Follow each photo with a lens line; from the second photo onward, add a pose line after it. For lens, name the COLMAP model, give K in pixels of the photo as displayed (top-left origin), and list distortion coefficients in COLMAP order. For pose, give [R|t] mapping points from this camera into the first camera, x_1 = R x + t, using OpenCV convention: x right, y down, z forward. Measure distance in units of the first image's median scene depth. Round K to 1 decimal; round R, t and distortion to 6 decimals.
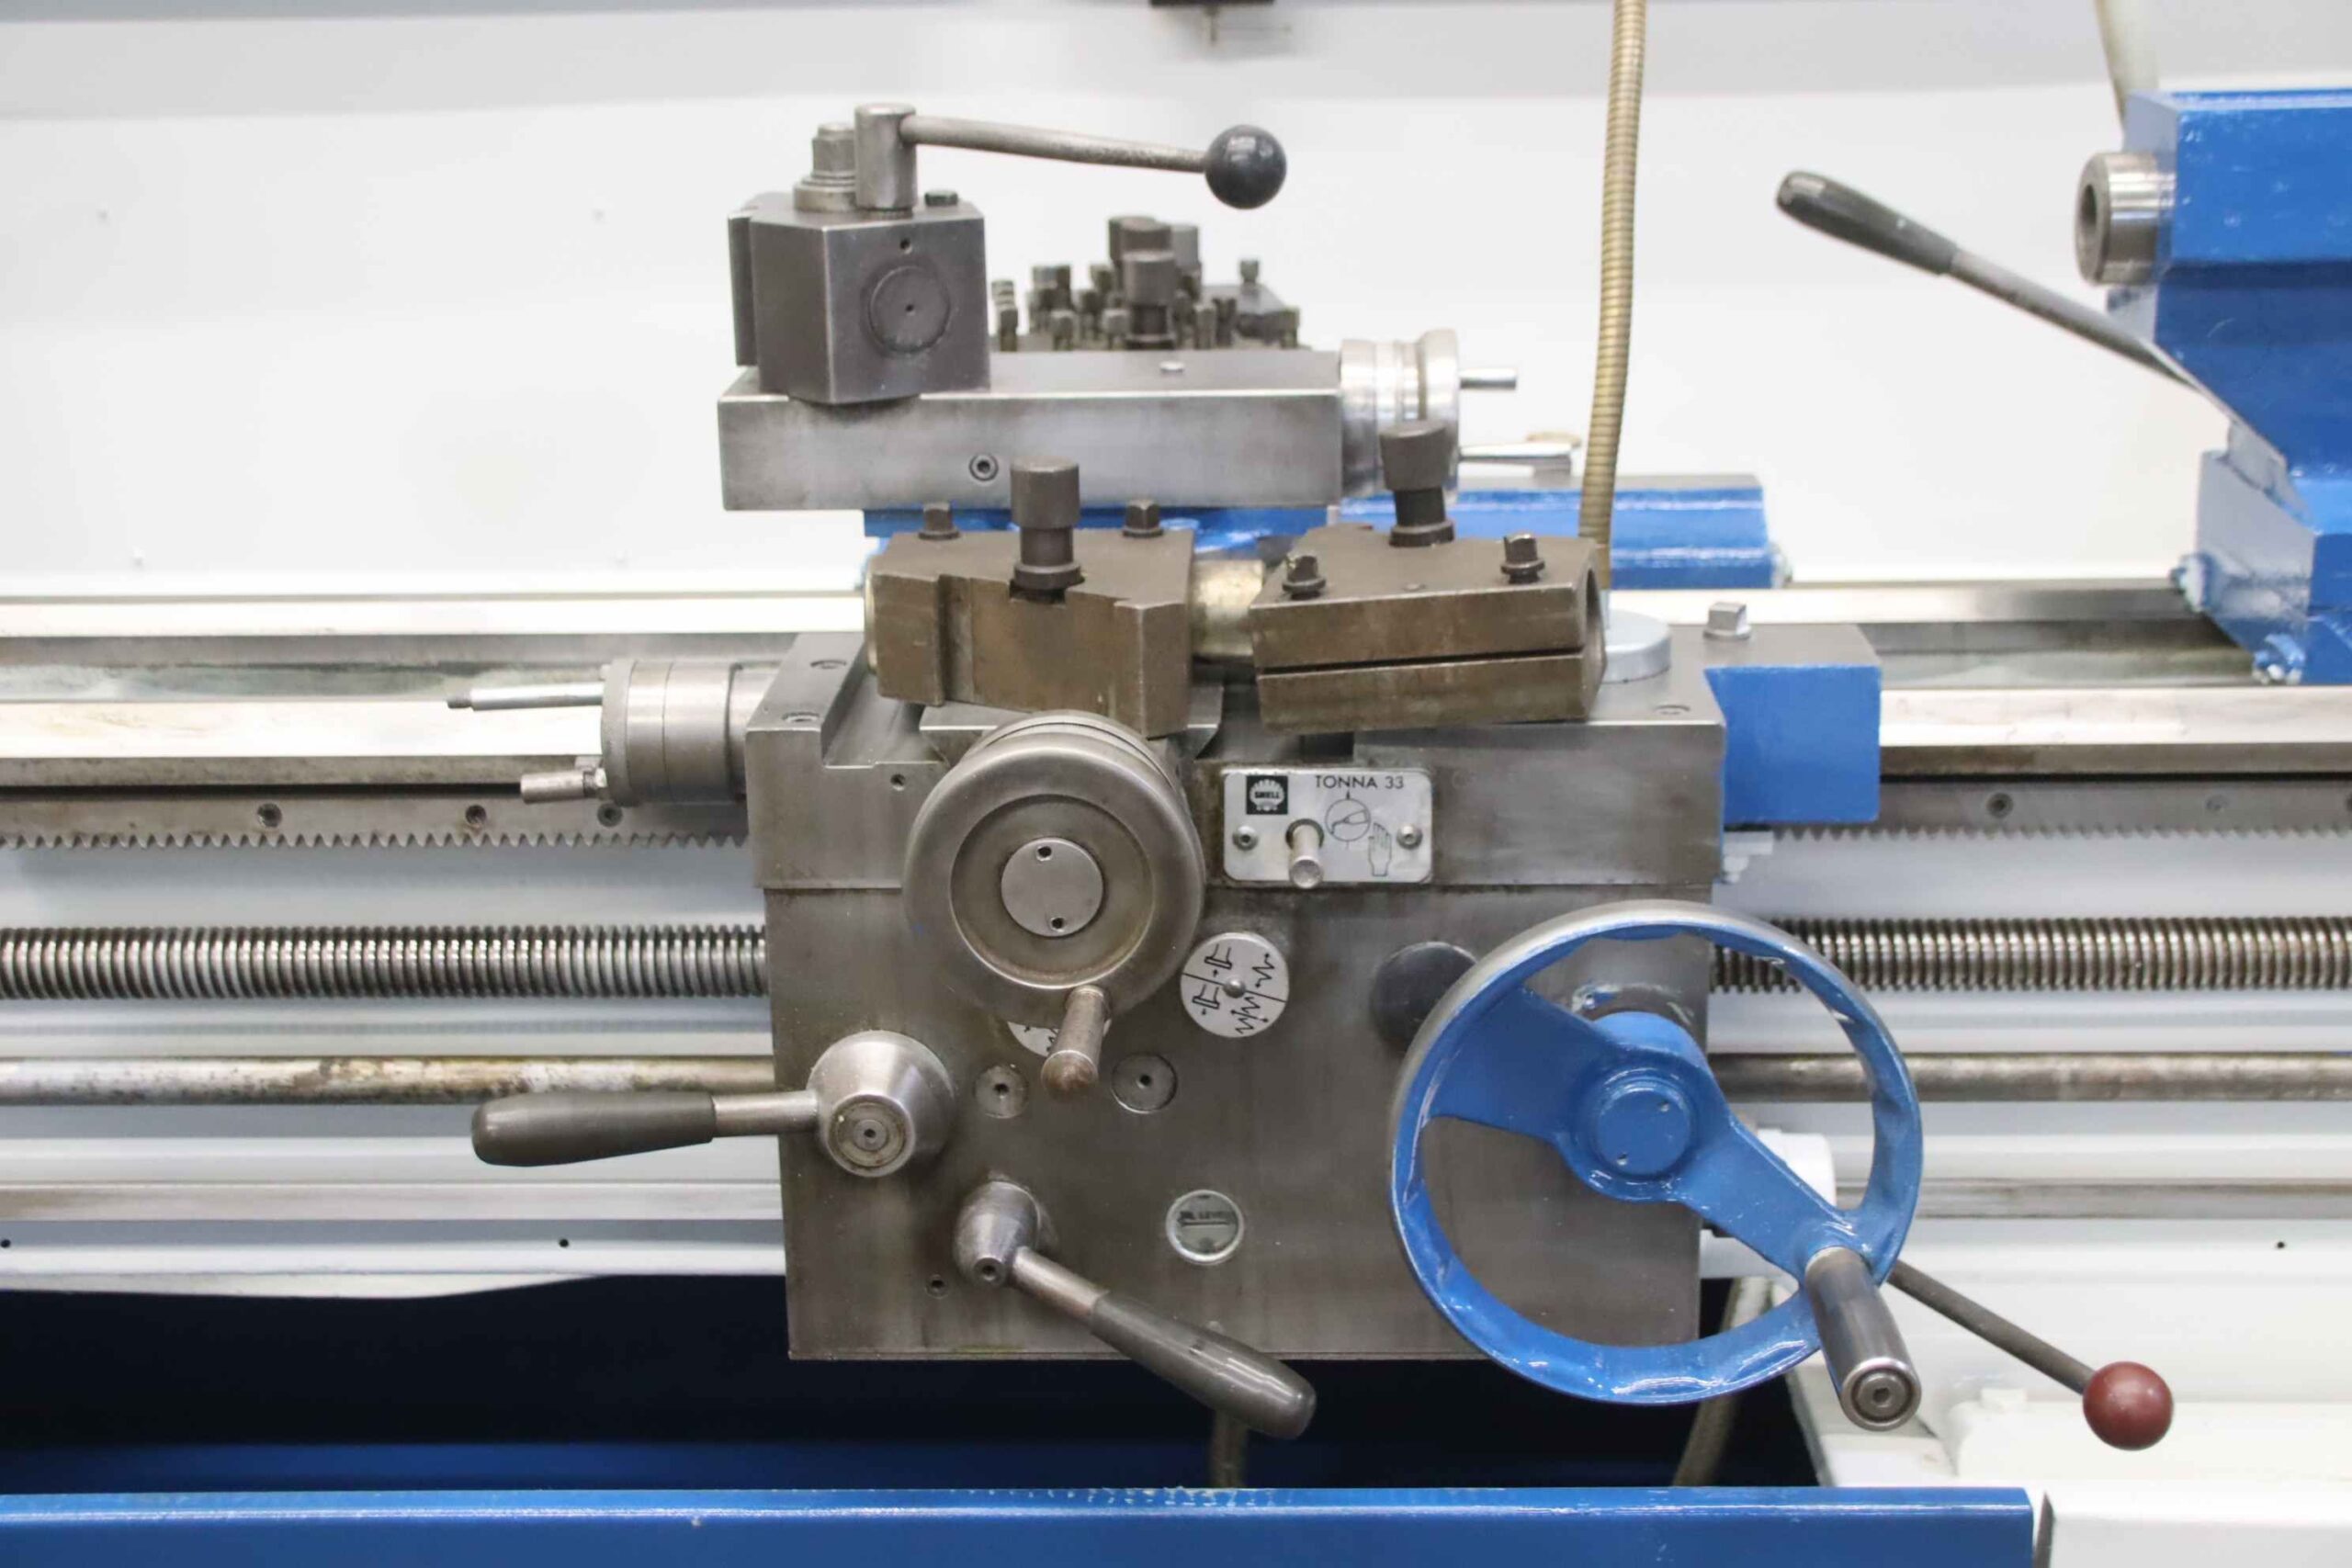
lens RADIAL K [[3244.2, 0, 1176.0], [0, 3244.2, 784.0], [0, 0, 1]] dist [0.025534, 0.040717]
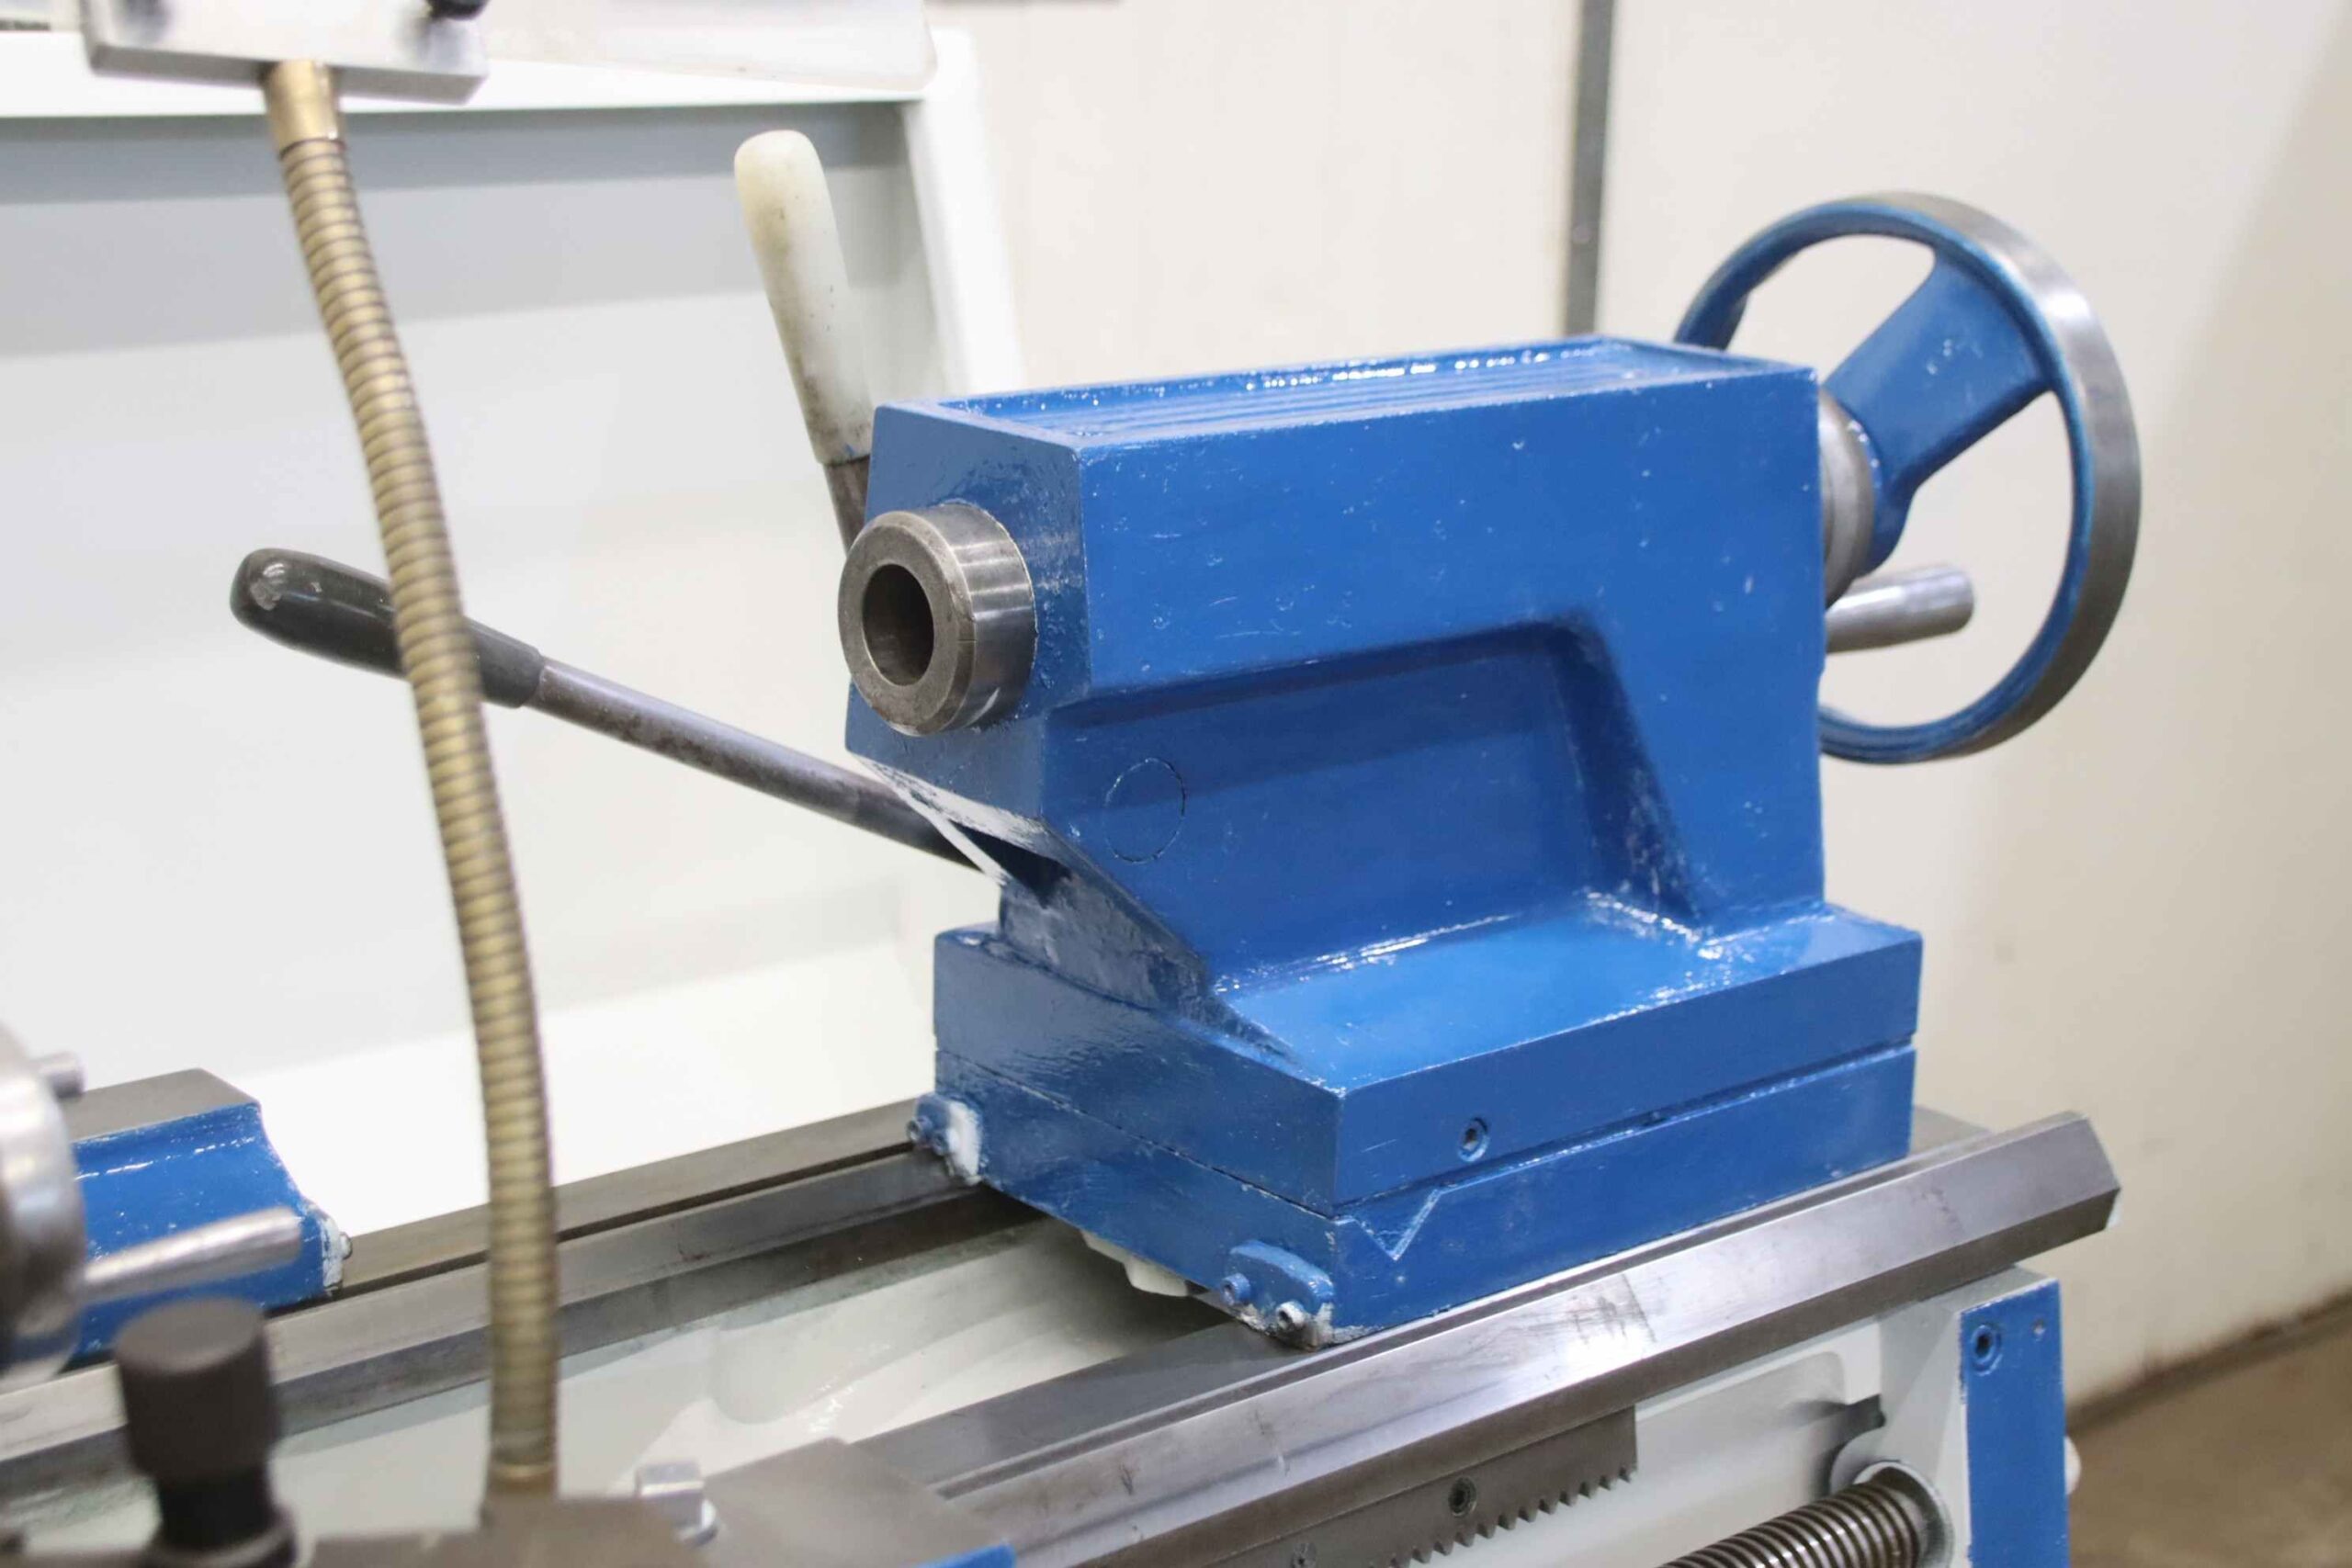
lens RADIAL K [[3619.9, 0, 1176.0], [0, 3619.9, 784.0], [0, 0, 1]] dist [0.023587, 0.015798]
pose [[0.736230, -0.135172, 0.663094, -0.128632], [0.159923, 0.986847, 0.023607, -0.158917], [-0.657563, 0.088663, 0.748164, 0.501444]]
